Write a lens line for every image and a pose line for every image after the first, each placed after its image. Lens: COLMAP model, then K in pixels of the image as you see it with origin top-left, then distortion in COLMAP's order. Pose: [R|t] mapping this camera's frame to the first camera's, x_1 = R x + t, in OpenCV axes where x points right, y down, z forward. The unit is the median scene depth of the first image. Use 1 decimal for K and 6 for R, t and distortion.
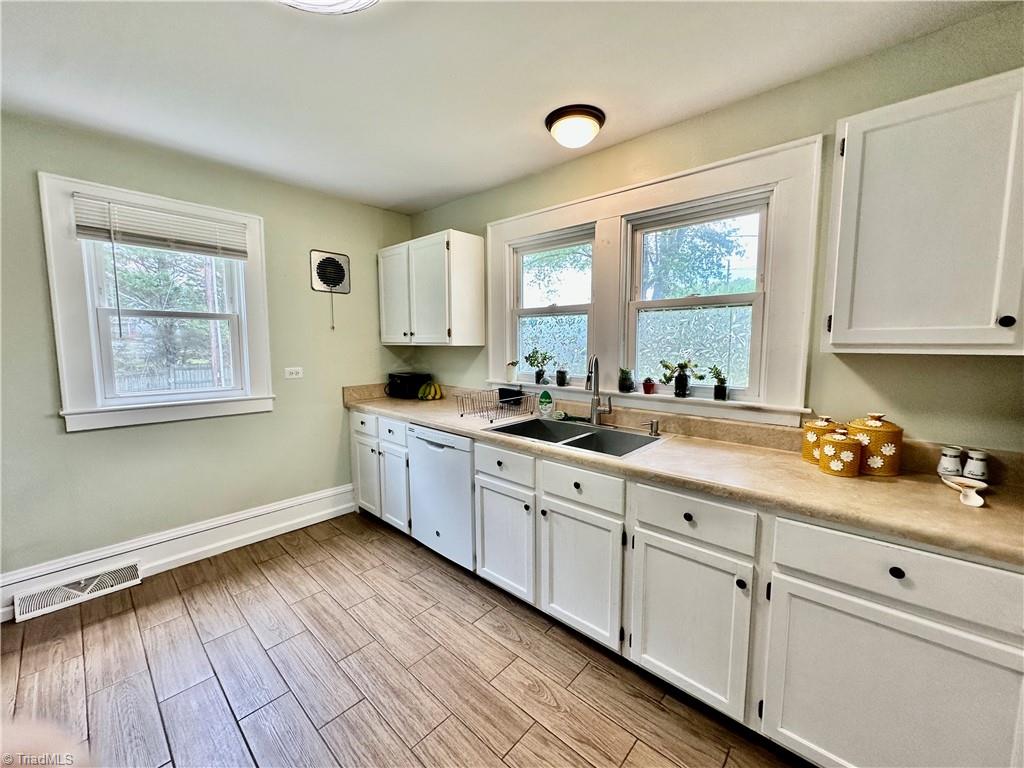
lens RADIAL K [[407.5, 0, 510.7], [0, 407.5, 382.4], [0, 0, 1]] dist [-0.003280, 0.000440]
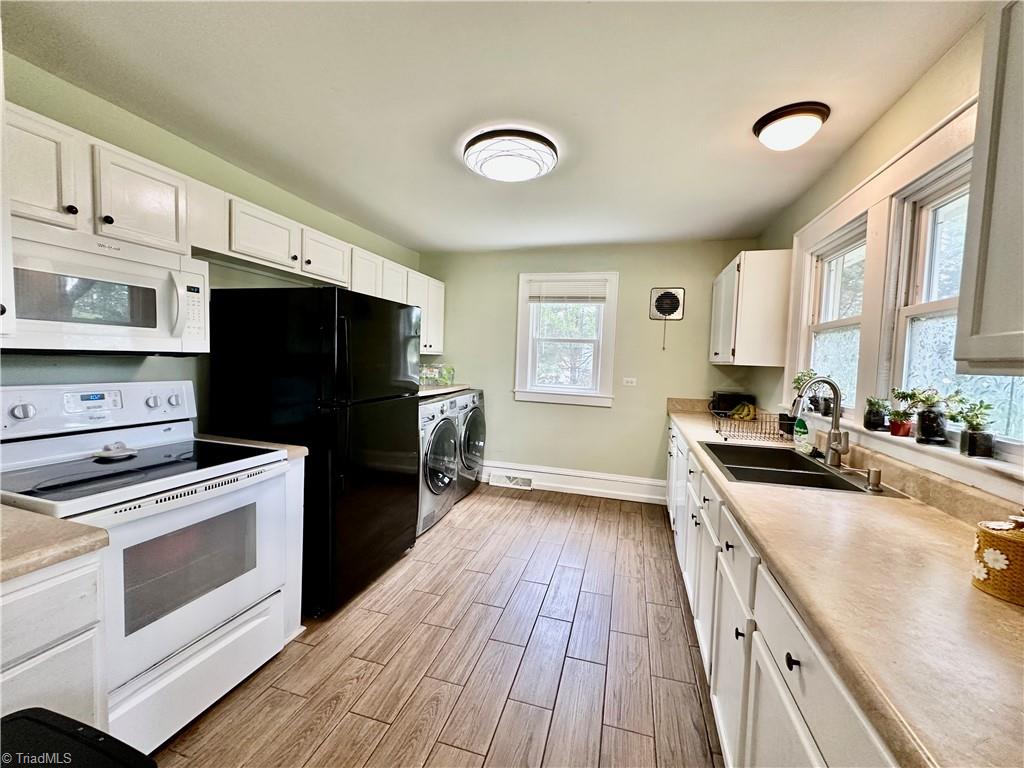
lens RADIAL K [[407.5, 0, 512.8], [0, 407.5, 381.0], [0, 0, 1]] dist [-0.003280, 0.000440]
pose [[0.443505, 0.065484, -0.893876, 0.557484], [-0.123647, 0.992261, 0.011343, 0.006663], [0.887702, 0.105495, 0.448170, 0.067470]]
